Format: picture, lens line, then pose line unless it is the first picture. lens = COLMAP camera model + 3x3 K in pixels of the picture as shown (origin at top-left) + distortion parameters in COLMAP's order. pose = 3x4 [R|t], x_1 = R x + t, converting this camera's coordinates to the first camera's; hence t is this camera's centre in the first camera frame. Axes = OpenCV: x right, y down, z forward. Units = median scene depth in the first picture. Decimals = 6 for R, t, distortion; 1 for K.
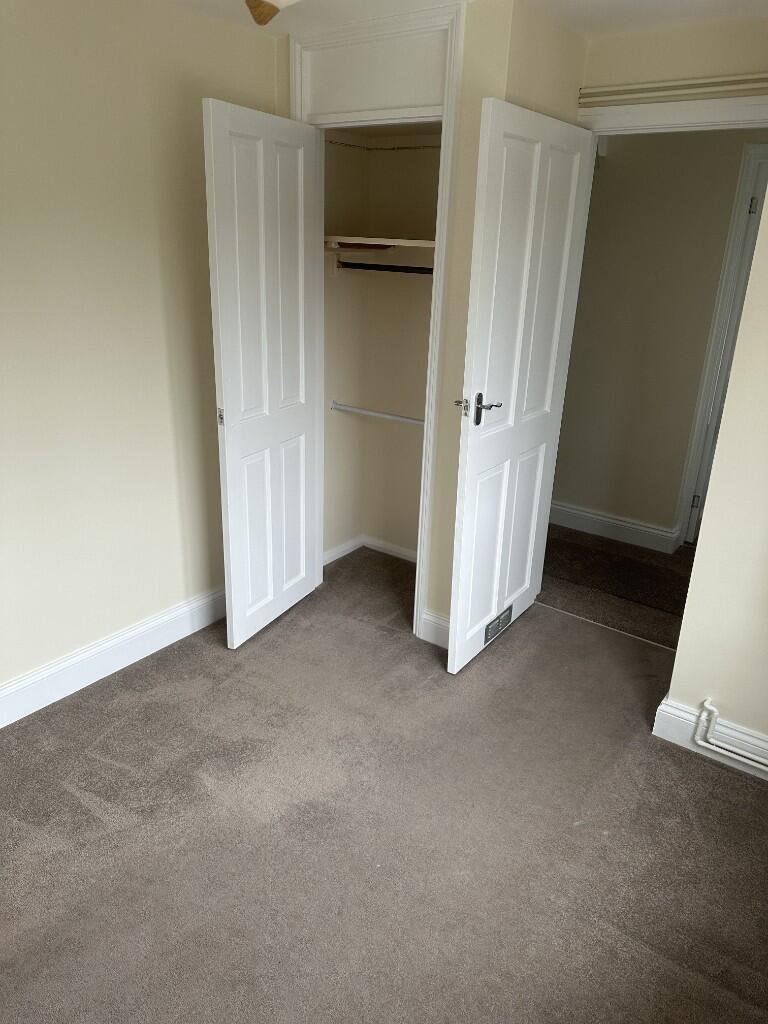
lens RADIAL K [[725.6, 0, 383.7], [0, 725.6, 508.5], [0, 0, 1]] dist [0.007064, -0.004471]
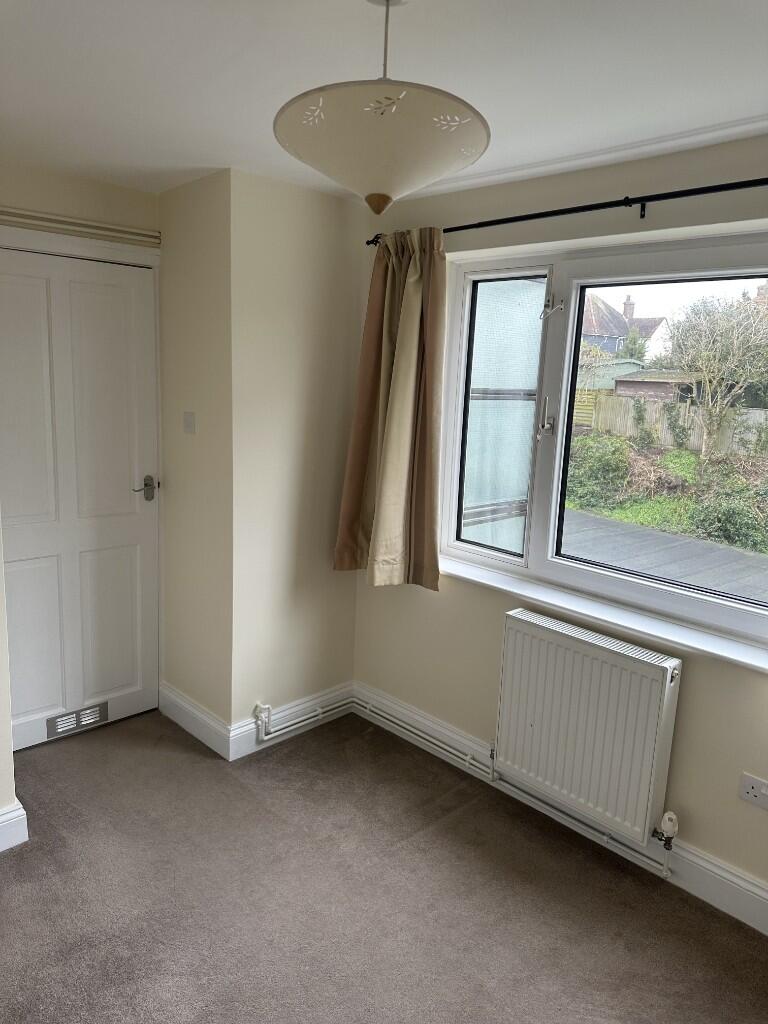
lens RADIAL K [[725.6, 0, 383.6], [0, 725.6, 512.7], [0, 0, 1]] dist [0.007064, -0.004471]
pose [[0.173466, -0.212065, 0.961737, -0.697173], [0.323856, 0.934514, 0.147649, -0.173834], [-0.930068, 0.285852, 0.230785, 0.425998]]
